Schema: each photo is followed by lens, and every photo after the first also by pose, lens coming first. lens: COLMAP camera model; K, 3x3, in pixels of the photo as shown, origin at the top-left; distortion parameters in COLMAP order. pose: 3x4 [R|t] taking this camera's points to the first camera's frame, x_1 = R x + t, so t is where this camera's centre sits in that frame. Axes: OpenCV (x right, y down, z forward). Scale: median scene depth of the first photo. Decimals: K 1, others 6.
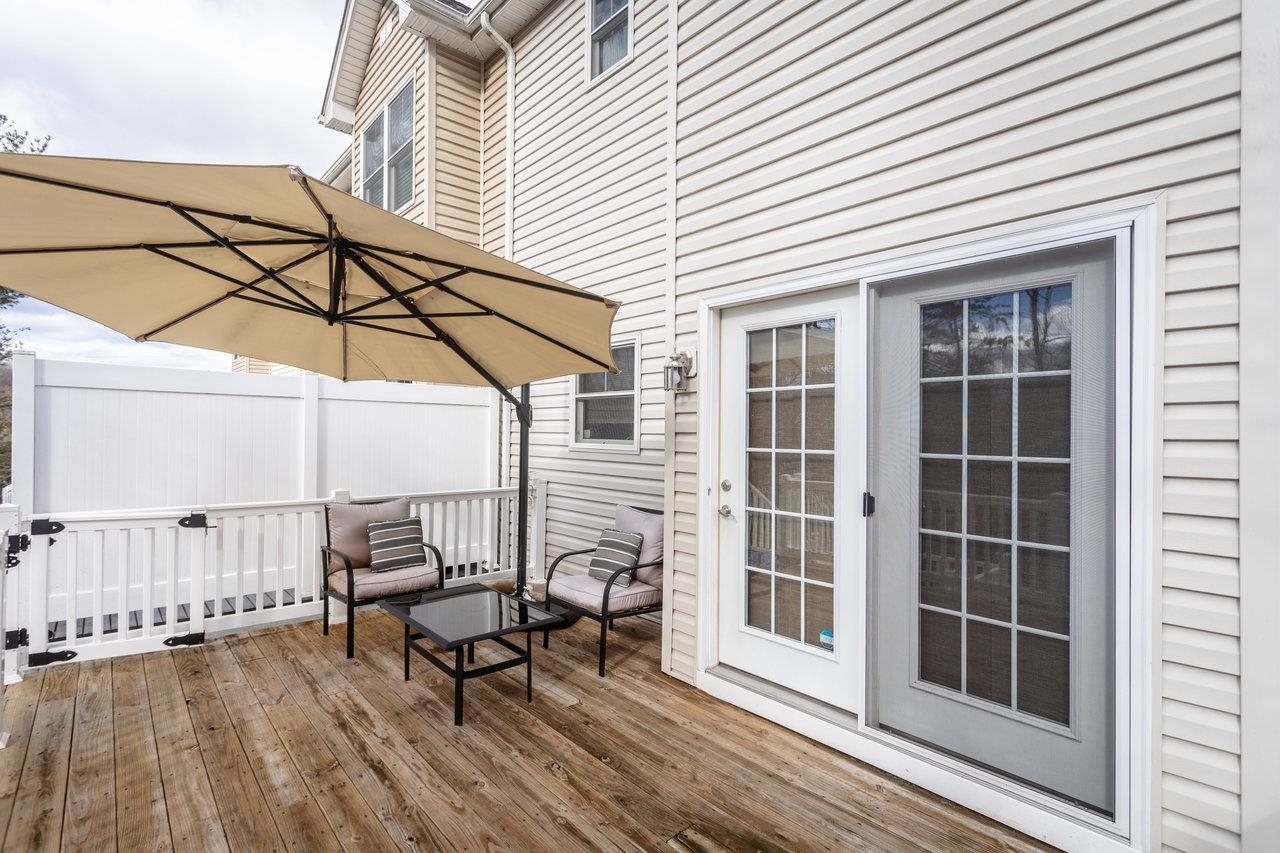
lens RADIAL K [[598.6, 0, 640.0], [0, 598.6, 426.5], [0, 0, 1]] dist [0.000271, 0.002269]
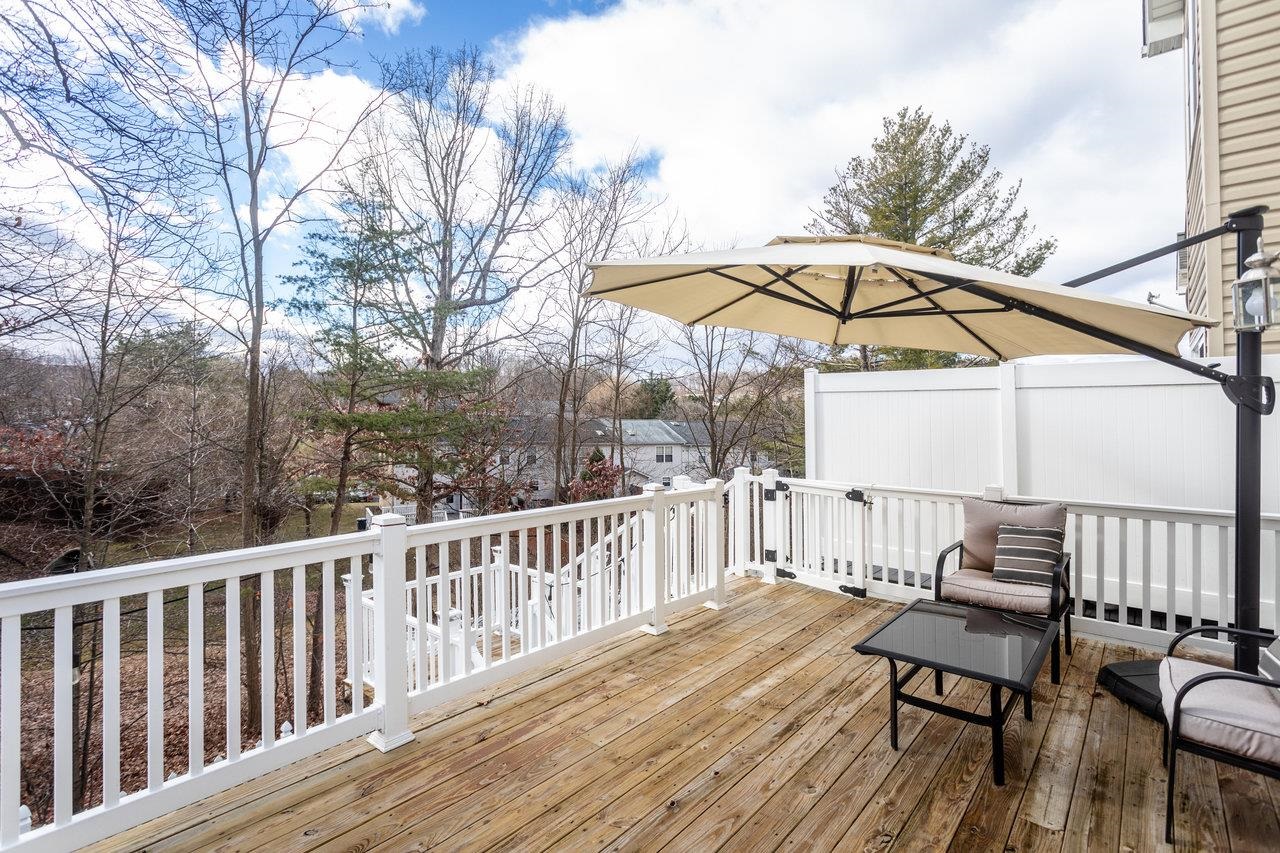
lens RADIAL K [[598.6, 0, 640.0], [0, 598.6, 426.5], [0, 0, 1]] dist [0.000271, 0.002269]
pose [[0.147748, -0.000637, -0.989025, 0.503756], [0.004976, 0.999988, 0.000099, 0.015829], [0.989013, -0.004936, 0.147749, 0.474654]]
